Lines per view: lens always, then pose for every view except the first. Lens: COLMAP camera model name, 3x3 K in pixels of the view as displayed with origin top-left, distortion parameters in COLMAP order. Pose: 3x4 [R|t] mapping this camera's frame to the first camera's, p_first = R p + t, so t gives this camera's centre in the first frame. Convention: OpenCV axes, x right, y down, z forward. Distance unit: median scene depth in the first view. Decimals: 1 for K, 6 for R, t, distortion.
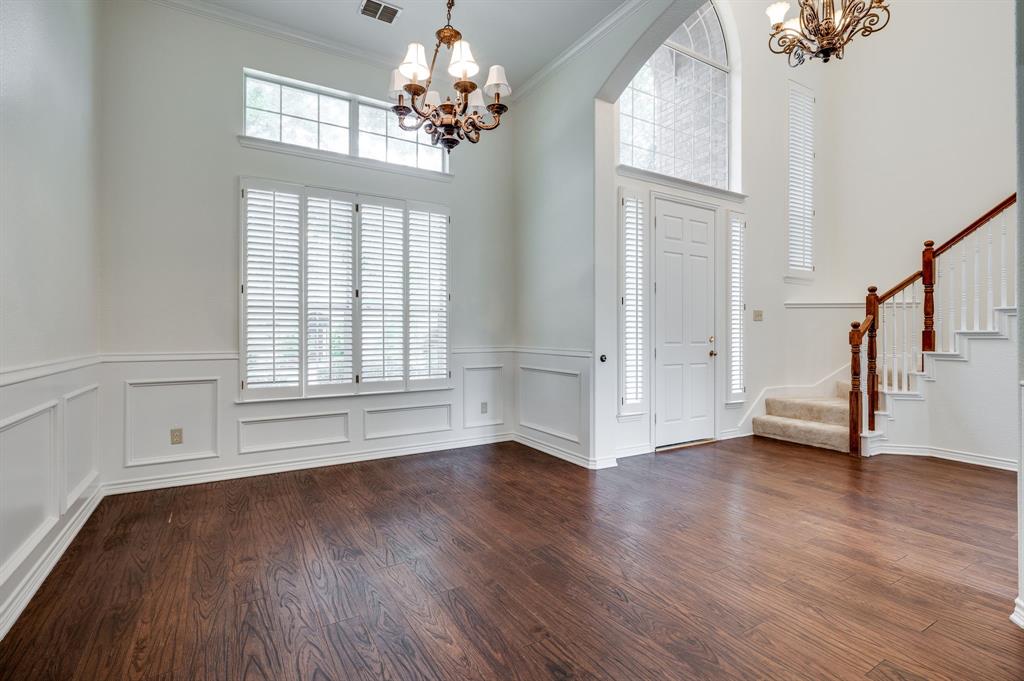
lens RADIAL K [[480.7, 0, 519.9], [0, 480.7, 336.5], [0, 0, 1]] dist [0.008922, -0.000920]
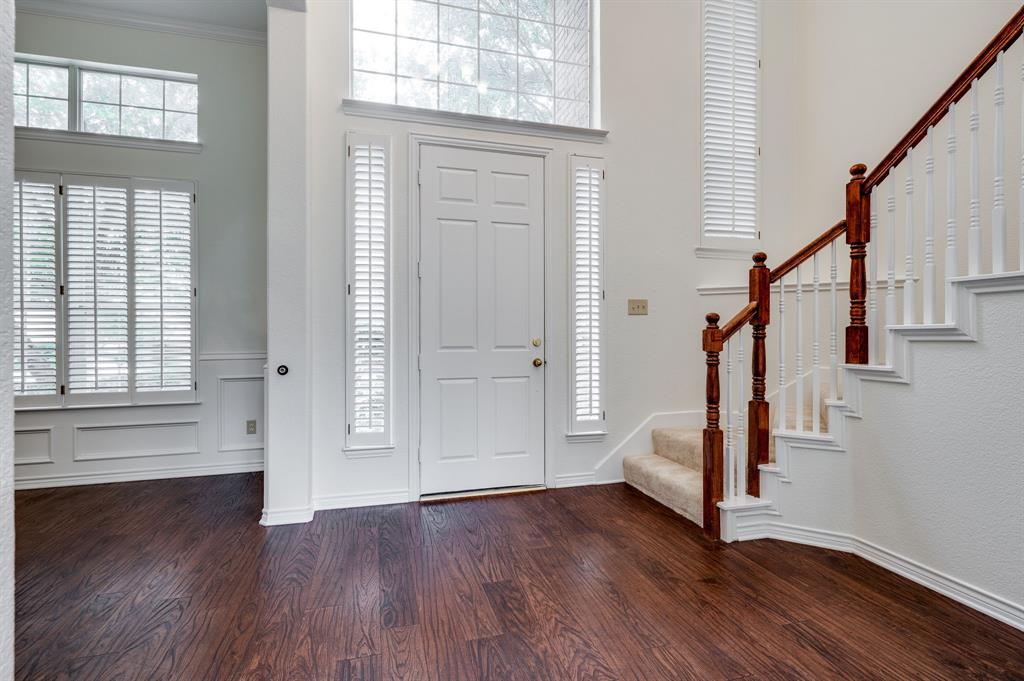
lens RADIAL K [[480.7, 0, 511.6], [0, 480.7, 339.0], [0, 0, 1]] dist [0.008922, -0.000920]
pose [[0.962015, -0.003579, -0.272974, 0.613710], [0.004030, 0.999991, 0.001094, -0.000012], [0.272968, -0.002152, 0.962021, 0.358304]]
